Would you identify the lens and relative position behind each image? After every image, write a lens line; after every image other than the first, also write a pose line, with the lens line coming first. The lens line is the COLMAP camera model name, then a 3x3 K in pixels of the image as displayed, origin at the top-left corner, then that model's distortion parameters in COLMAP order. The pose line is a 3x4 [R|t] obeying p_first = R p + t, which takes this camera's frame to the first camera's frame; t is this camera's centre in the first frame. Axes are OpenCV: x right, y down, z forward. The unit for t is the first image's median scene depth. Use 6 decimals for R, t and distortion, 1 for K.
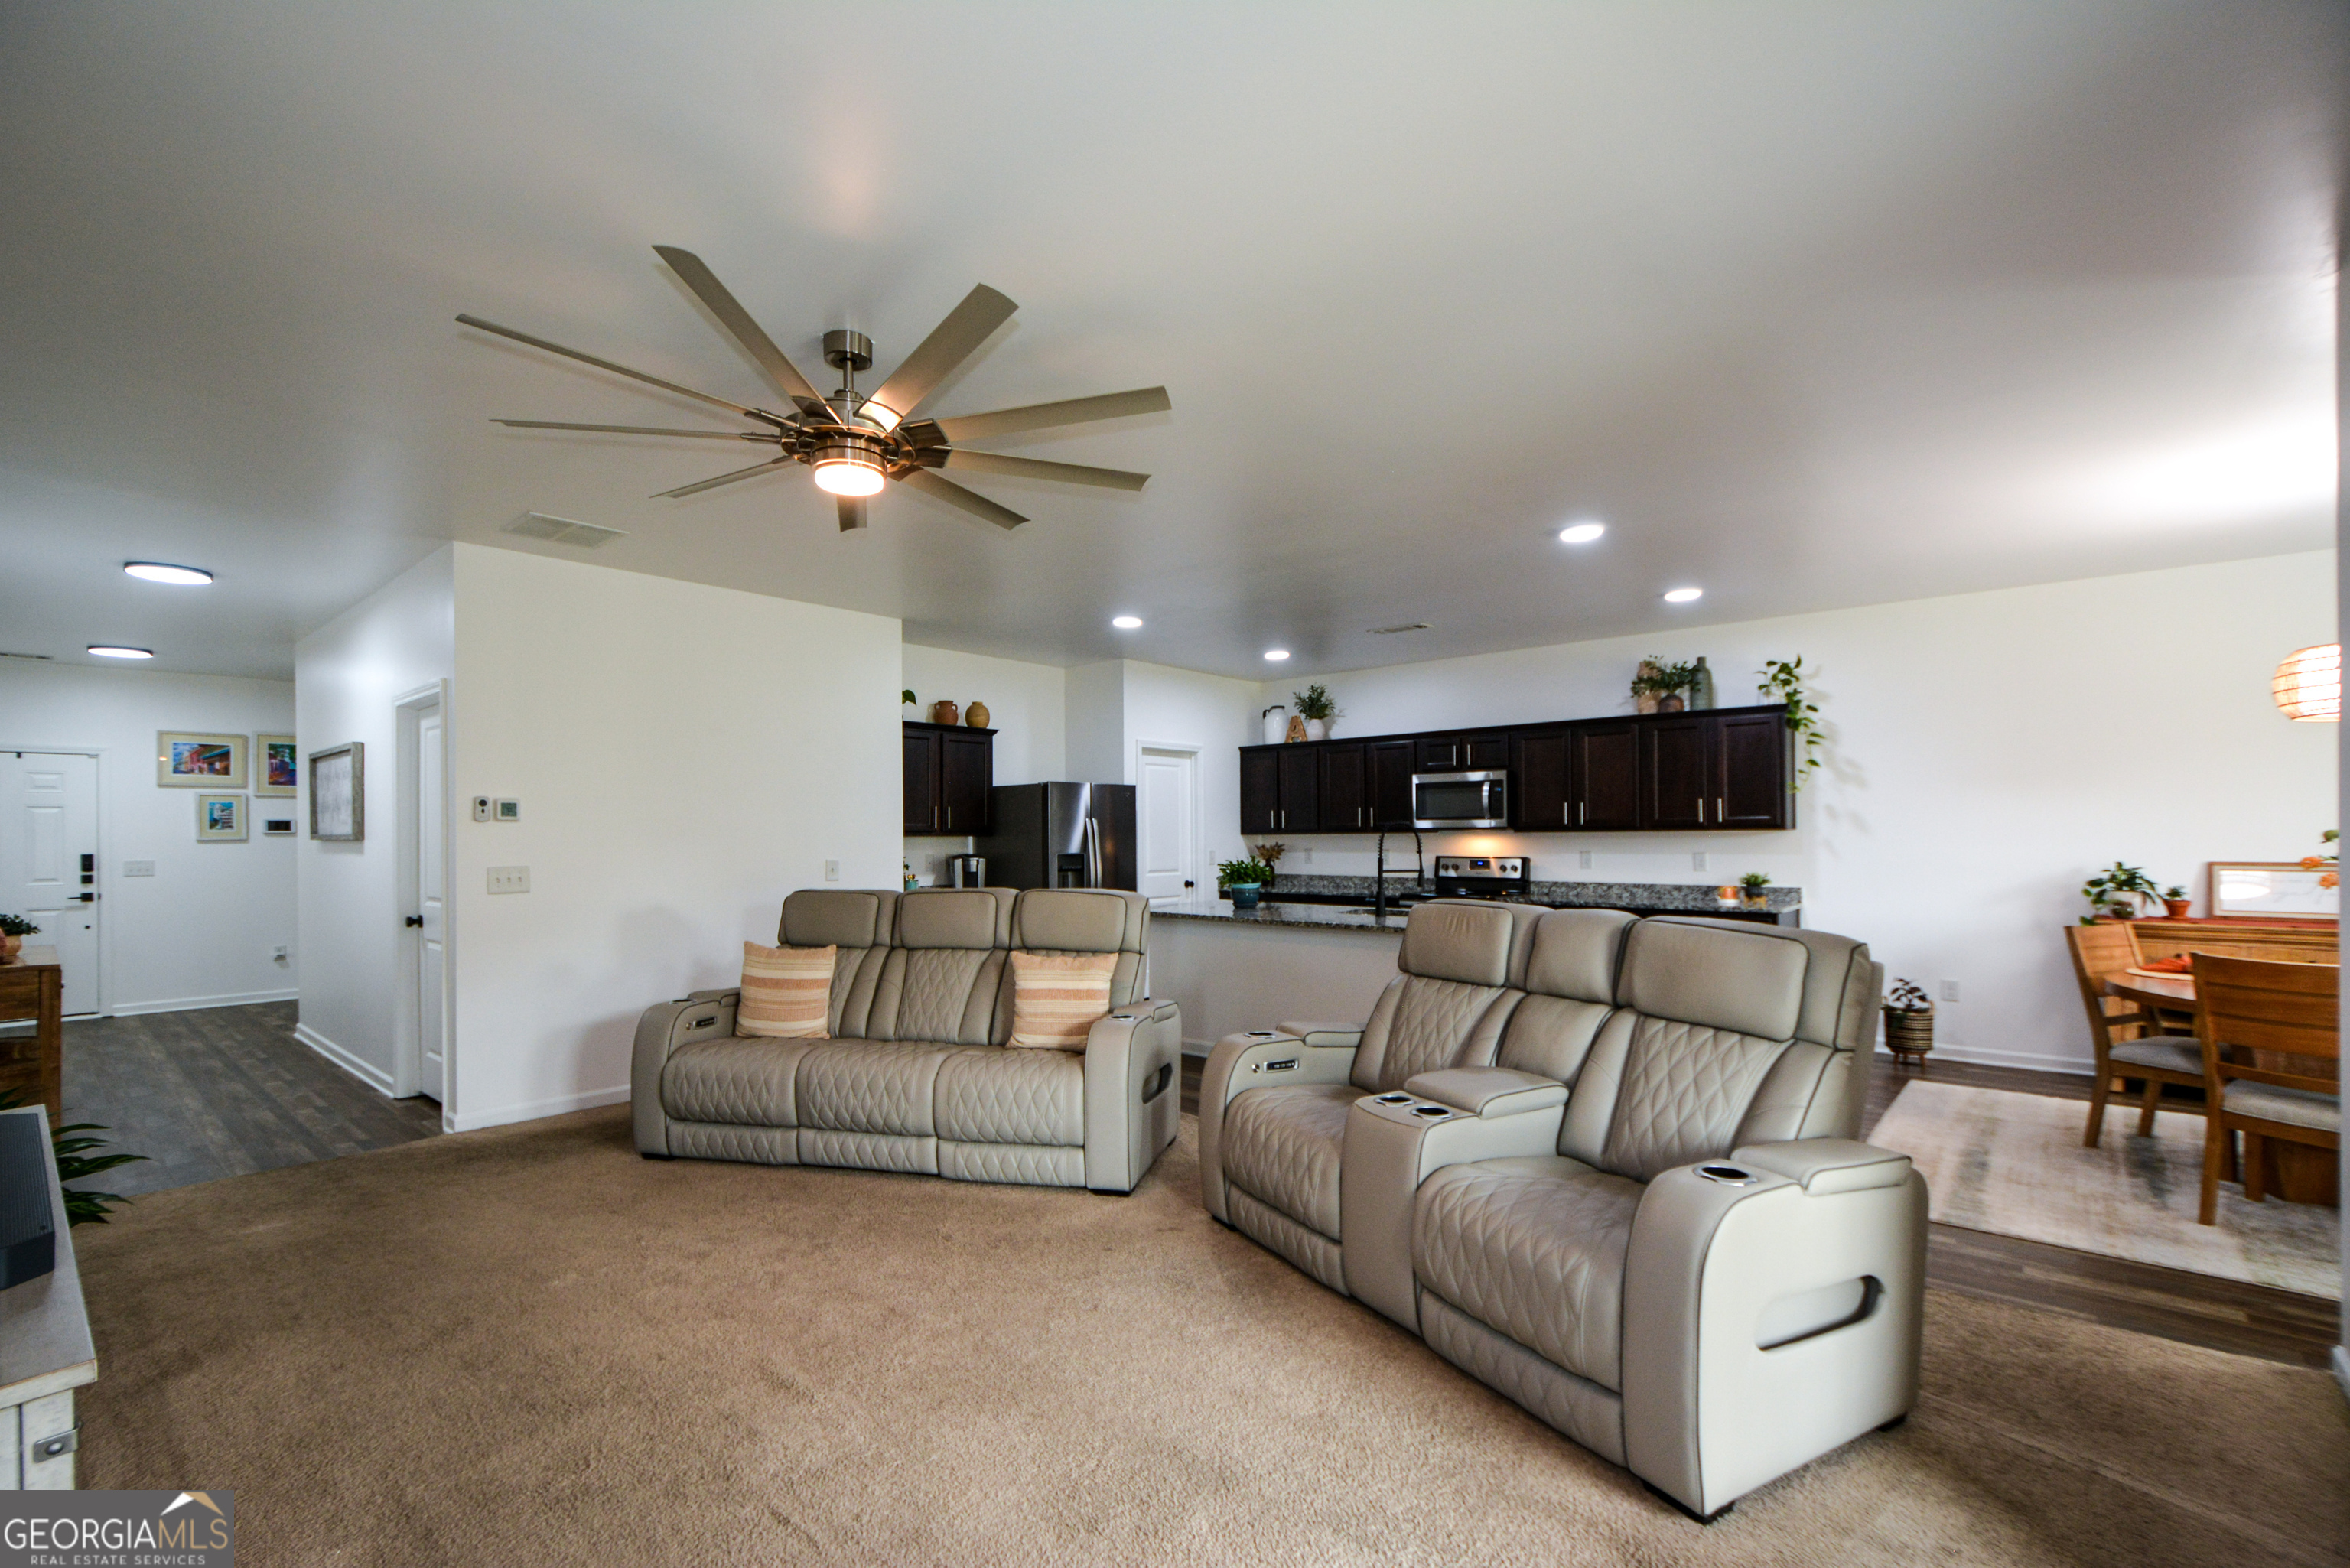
lens RADIAL K [[1040.6, 0, 1182.5], [0, 1040.6, 828.7], [0, 0, 1]] dist [0.007535, -0.000609]
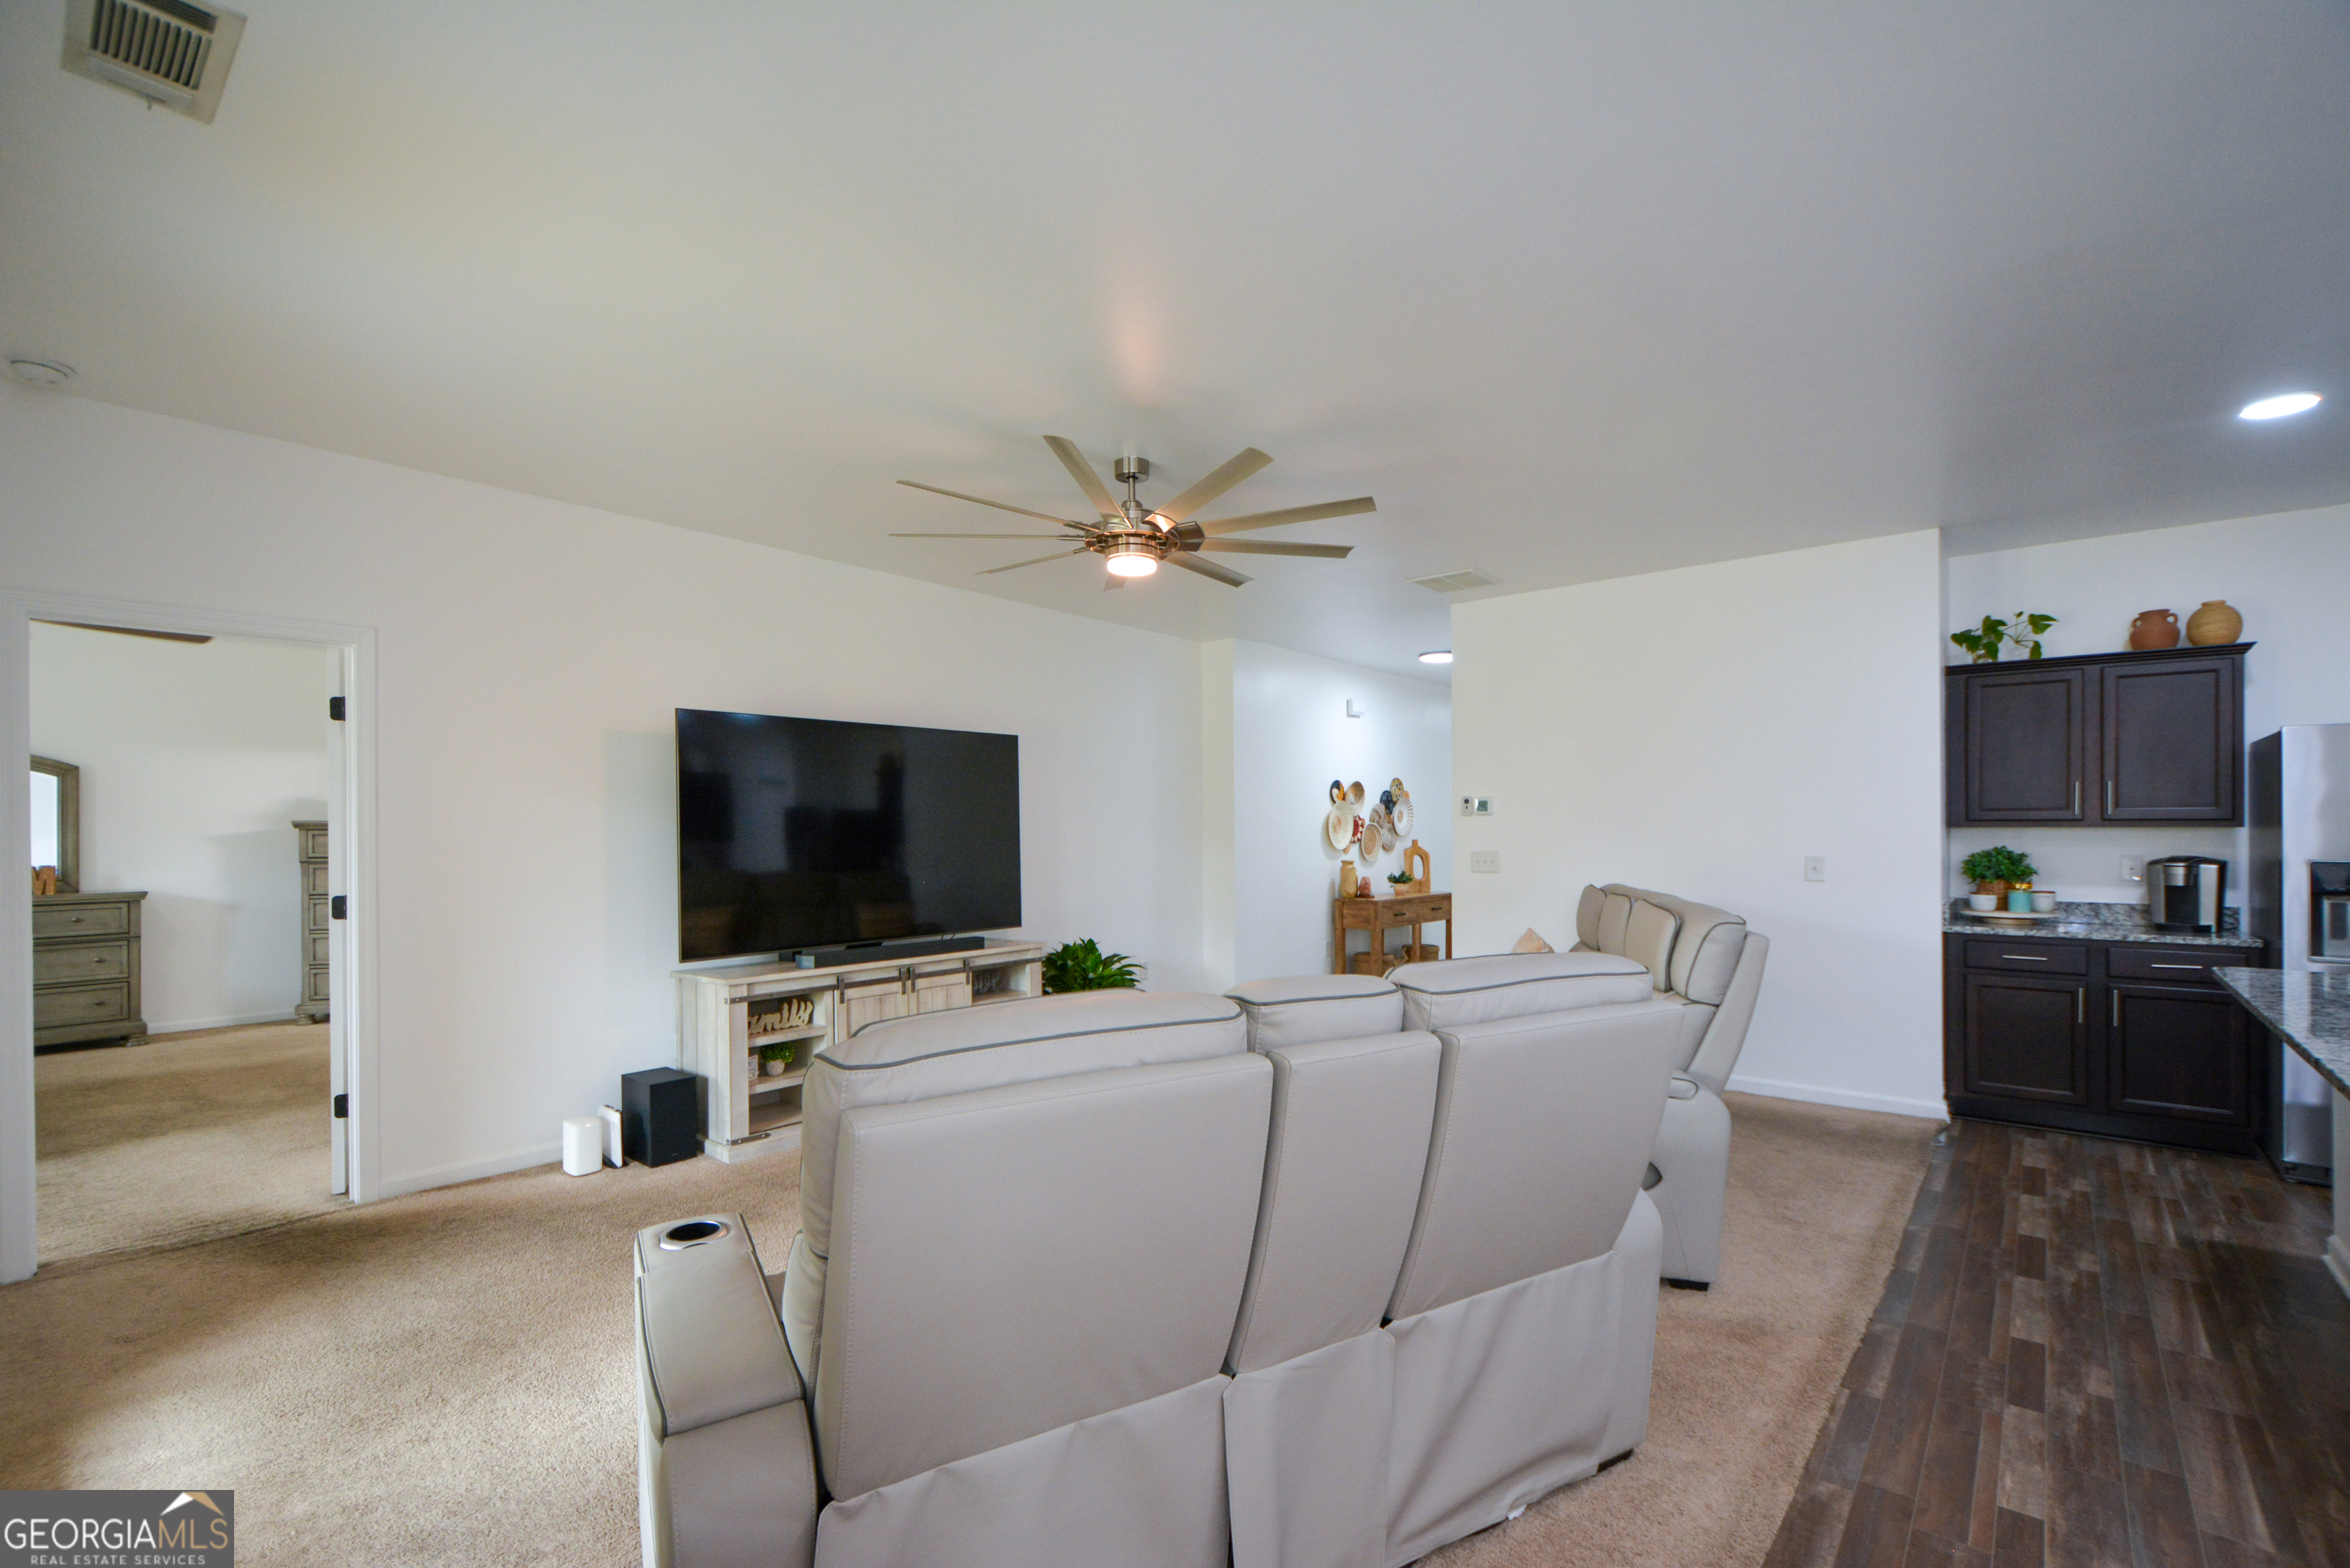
lens RADIAL K [[1040.6, 0, 1182.5], [0, 1040.6, 828.7], [0, 0, 1]] dist [0.007535, -0.000609]
pose [[0.021252, 0.004793, -0.999763, 0.398335], [0.009599, 0.999941, 0.004997, -0.000522], [0.999728, -0.009703, 0.021205, 0.408632]]
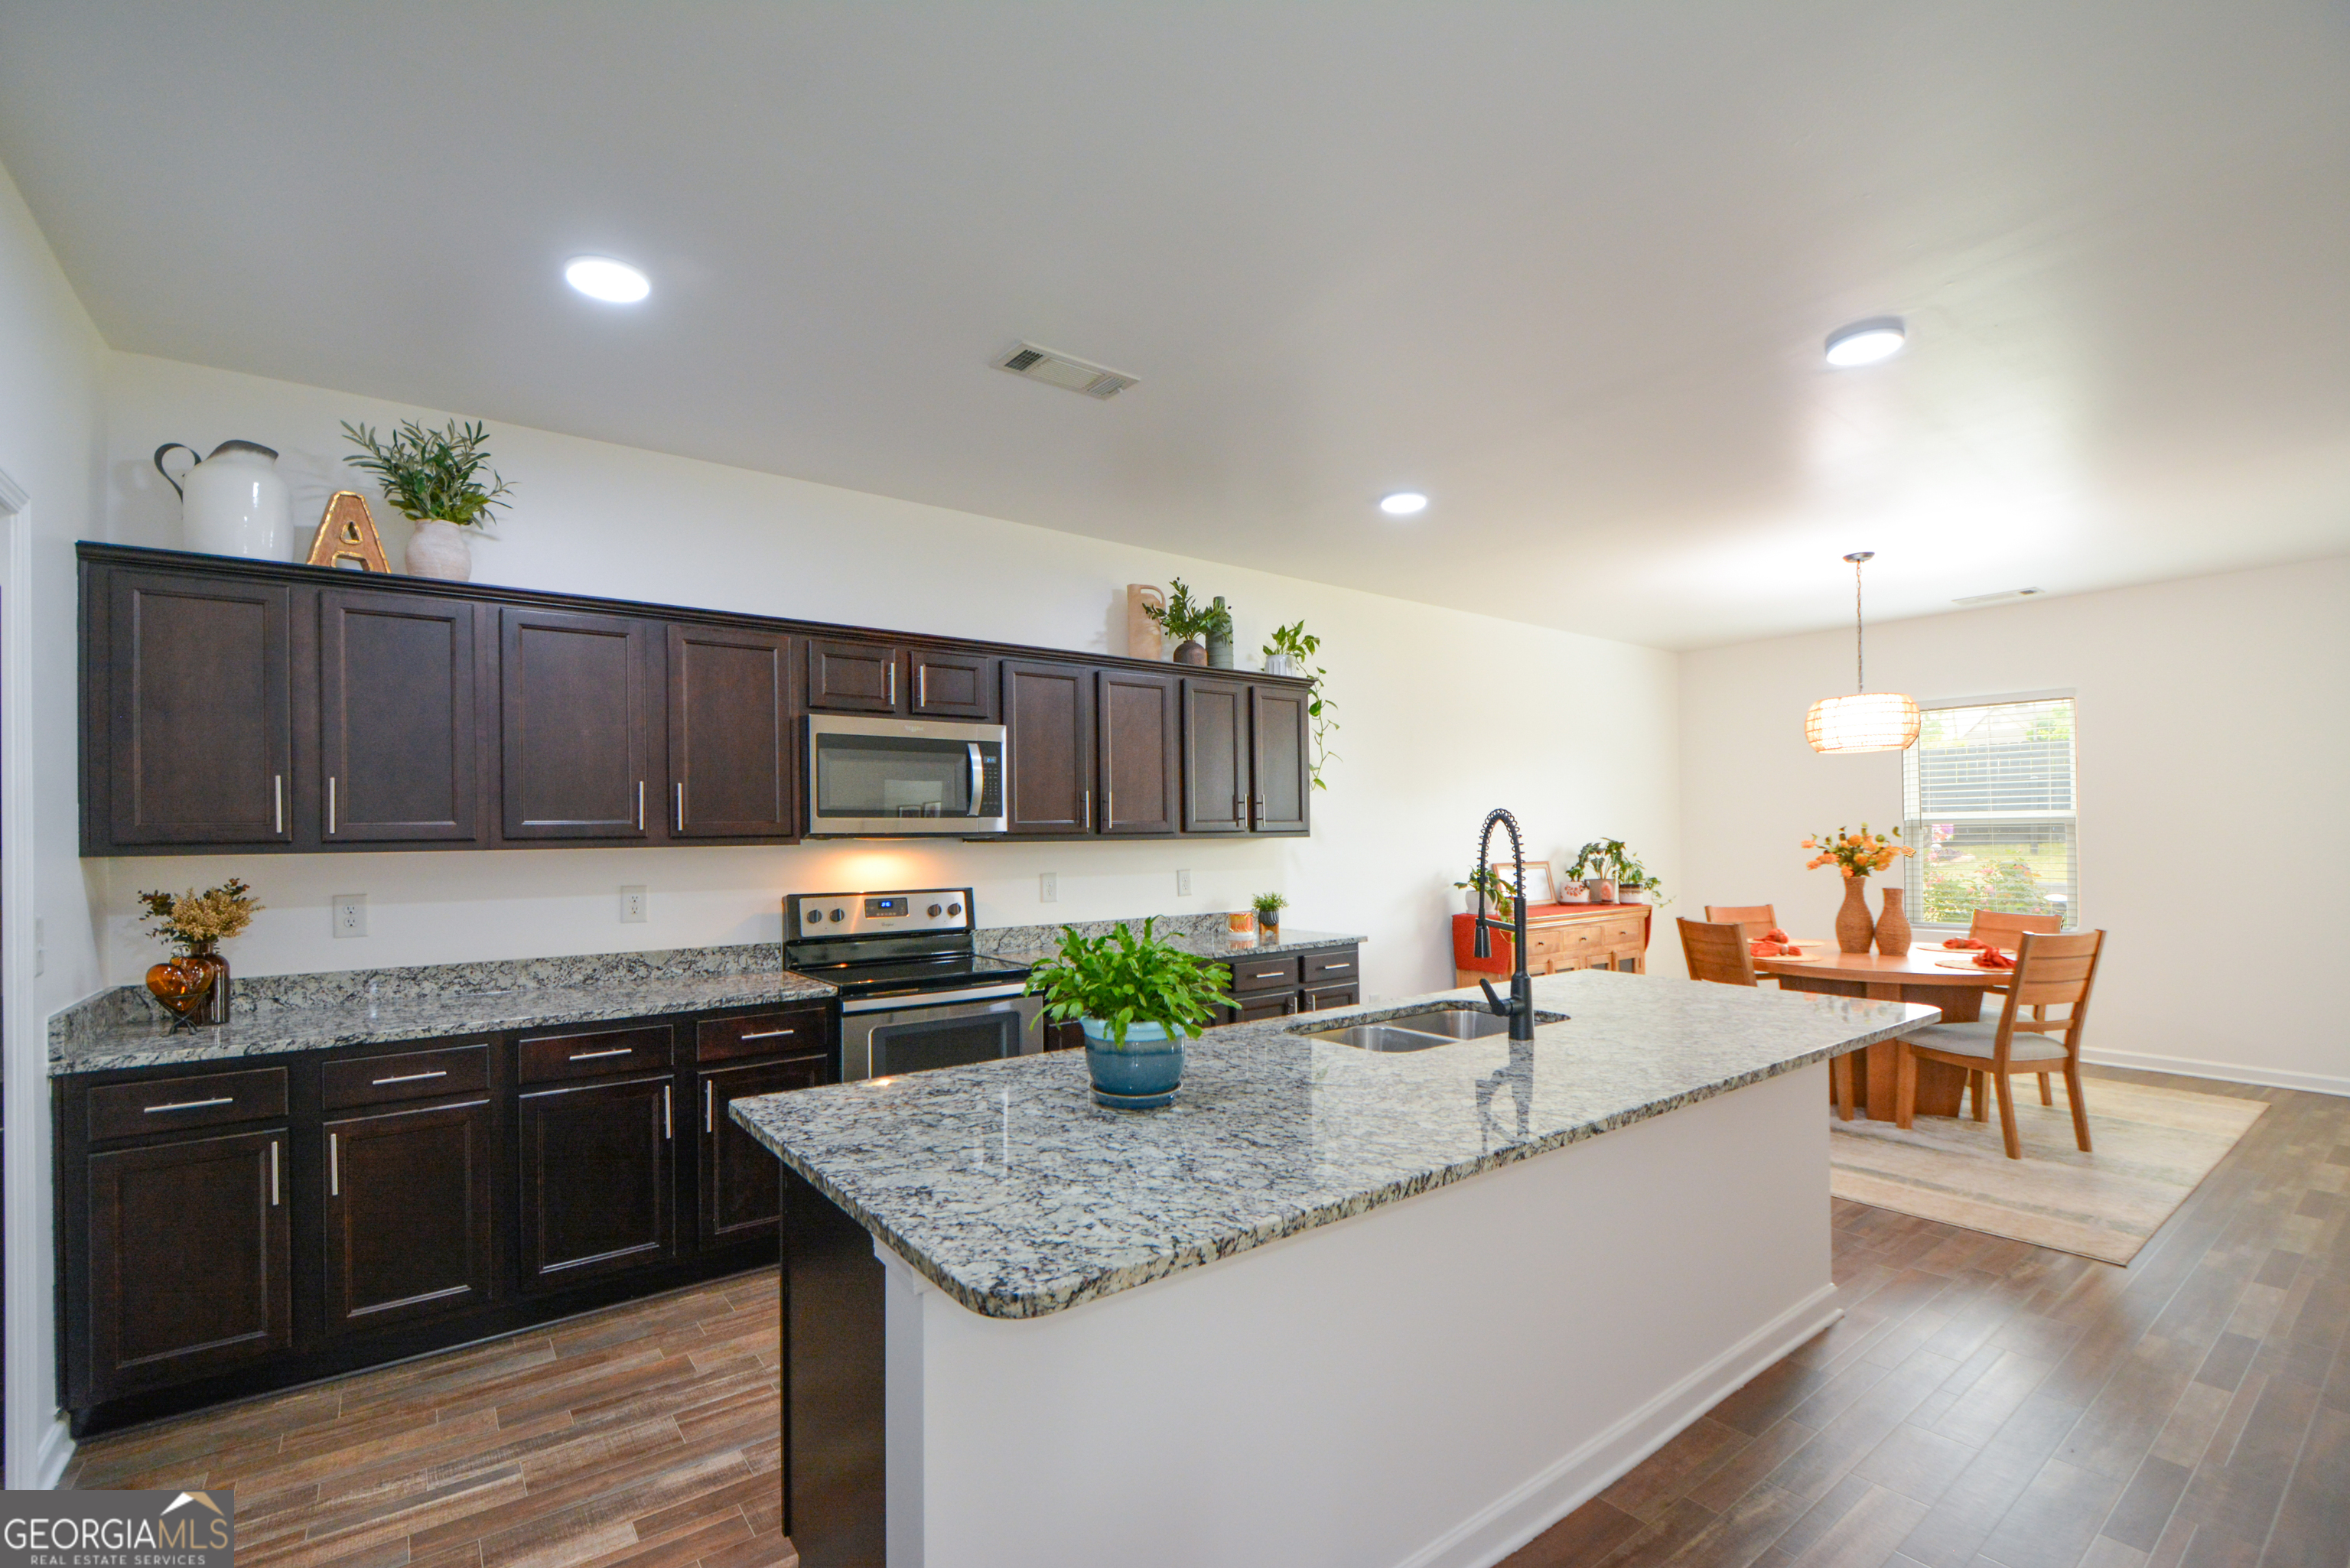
lens RADIAL K [[1020.6, 0, 1178.2], [0, 1020.6, 838.0], [0, 0, 1]] dist [0.003096, -0.006602]
pose [[0.201552, -0.000986, 0.979477, -0.185657], [-0.000166, 0.999999, 0.001041, 0.000511], [-0.979478, -0.000372, 0.201552, 0.821886]]
